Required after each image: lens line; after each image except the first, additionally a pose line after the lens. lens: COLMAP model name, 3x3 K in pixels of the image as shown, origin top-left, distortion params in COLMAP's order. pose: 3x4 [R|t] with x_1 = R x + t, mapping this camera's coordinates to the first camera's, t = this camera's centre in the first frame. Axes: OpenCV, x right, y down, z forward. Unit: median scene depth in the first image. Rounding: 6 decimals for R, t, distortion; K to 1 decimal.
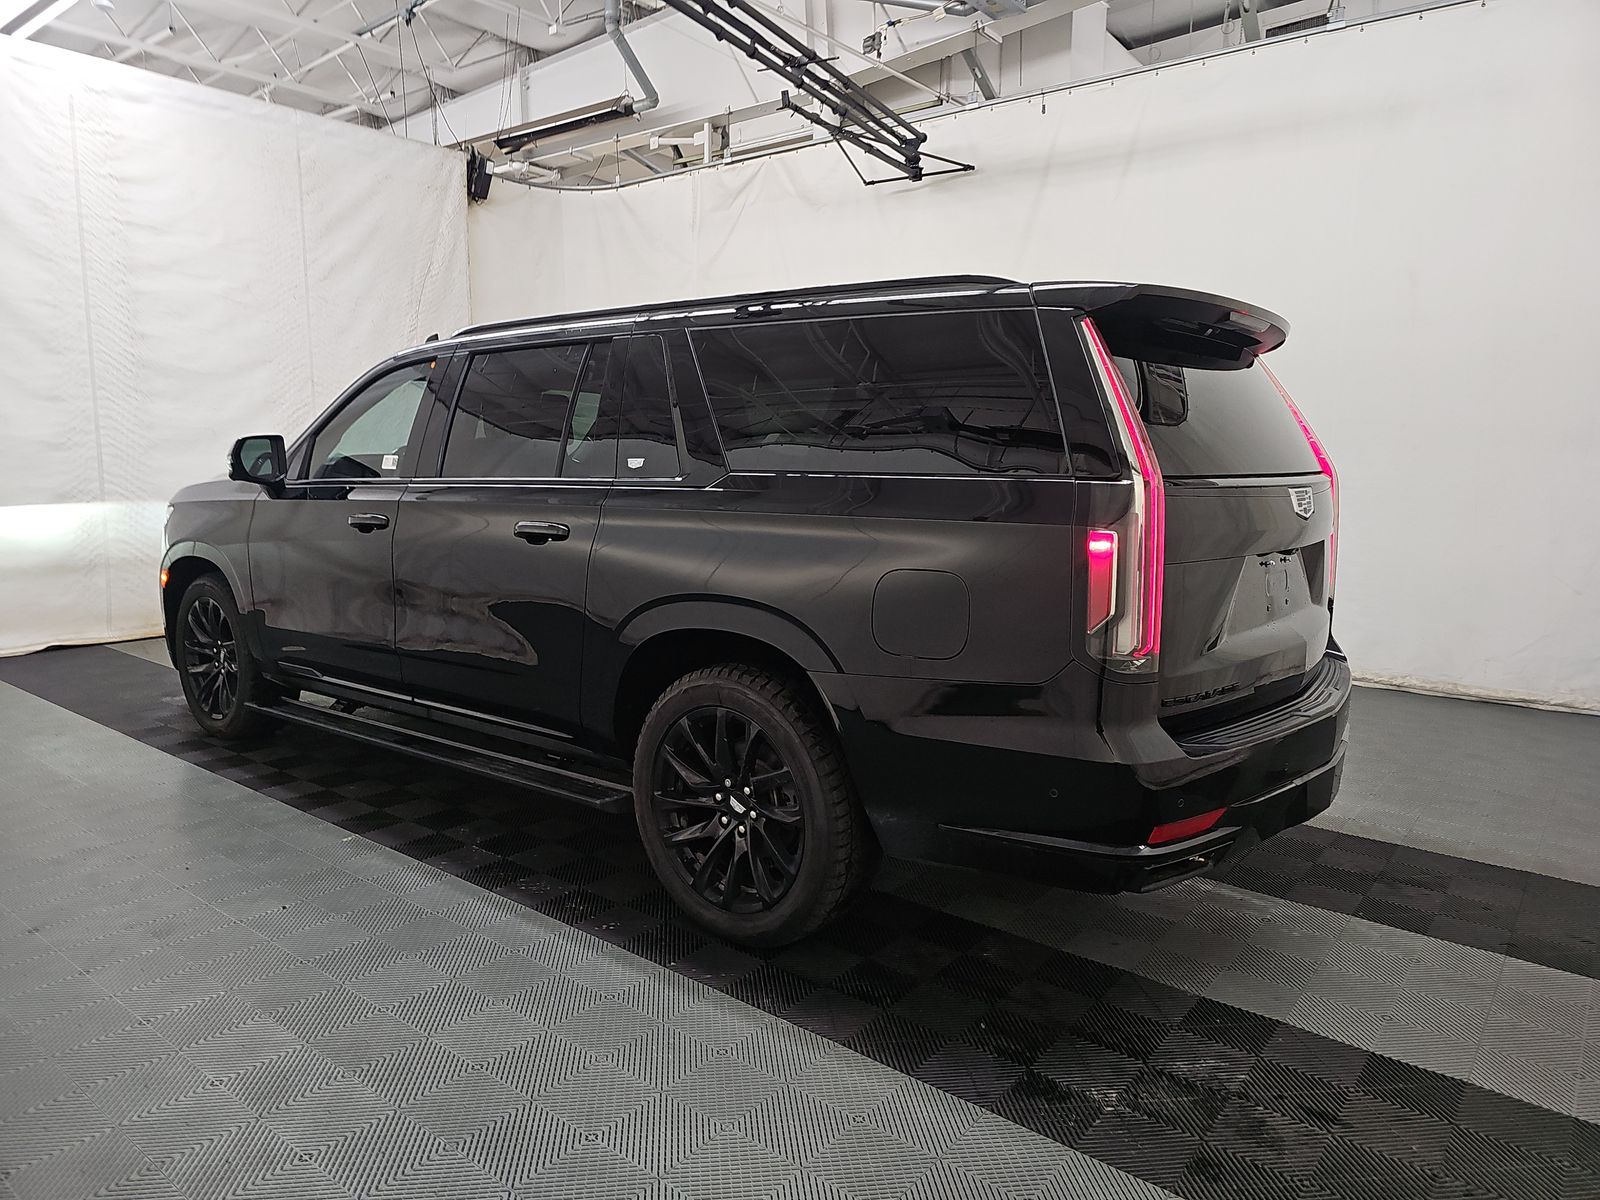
lens RADIAL K [[1065.7, 0, 809.9], [0, 1065.7, 584.7], [0, 0, 1]] dist [0.083659, -0.086232]
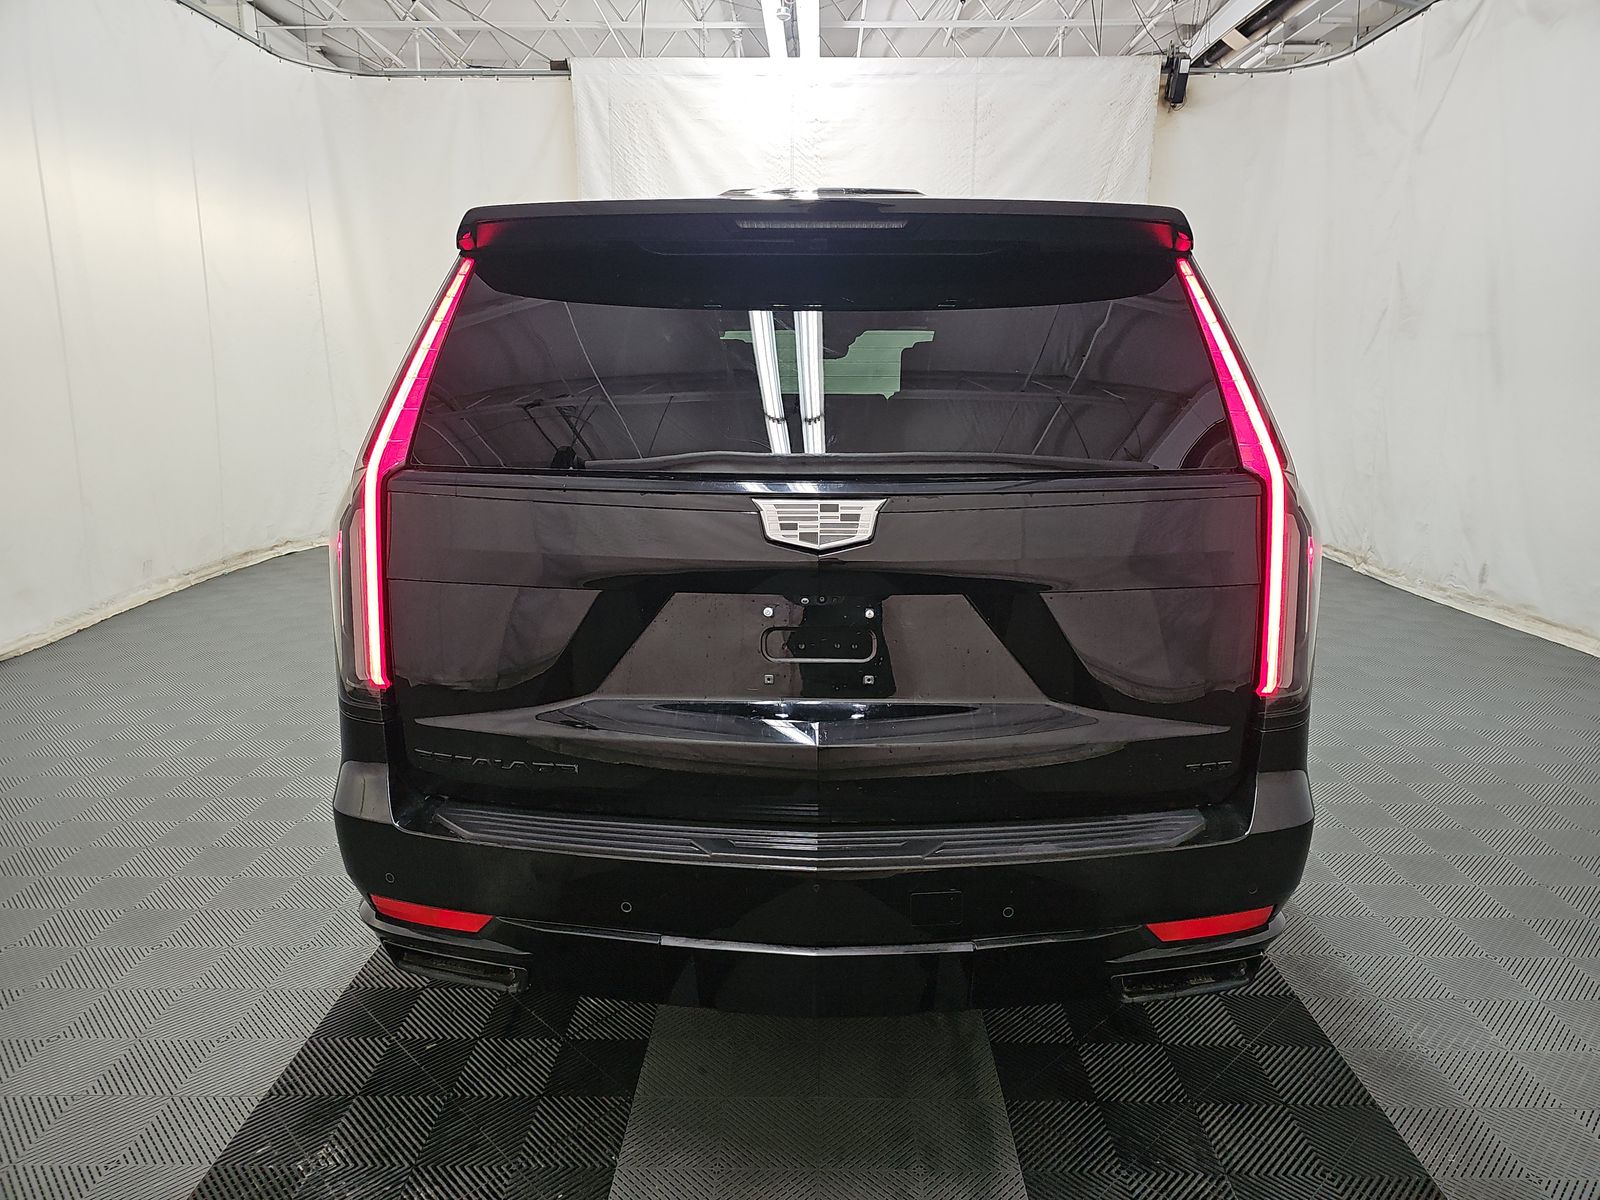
lens RADIAL K [[1065.7, 0, 809.9], [0, 1065.7, 584.7], [0, 0, 1]] dist [0.083659, -0.086232]
pose [[0.607411, 0.154601, -0.779199, 0.345519], [-0.096711, 0.987975, 0.120636, -0.042679], [0.788479, 0.002081, 0.615058, 0.232515]]
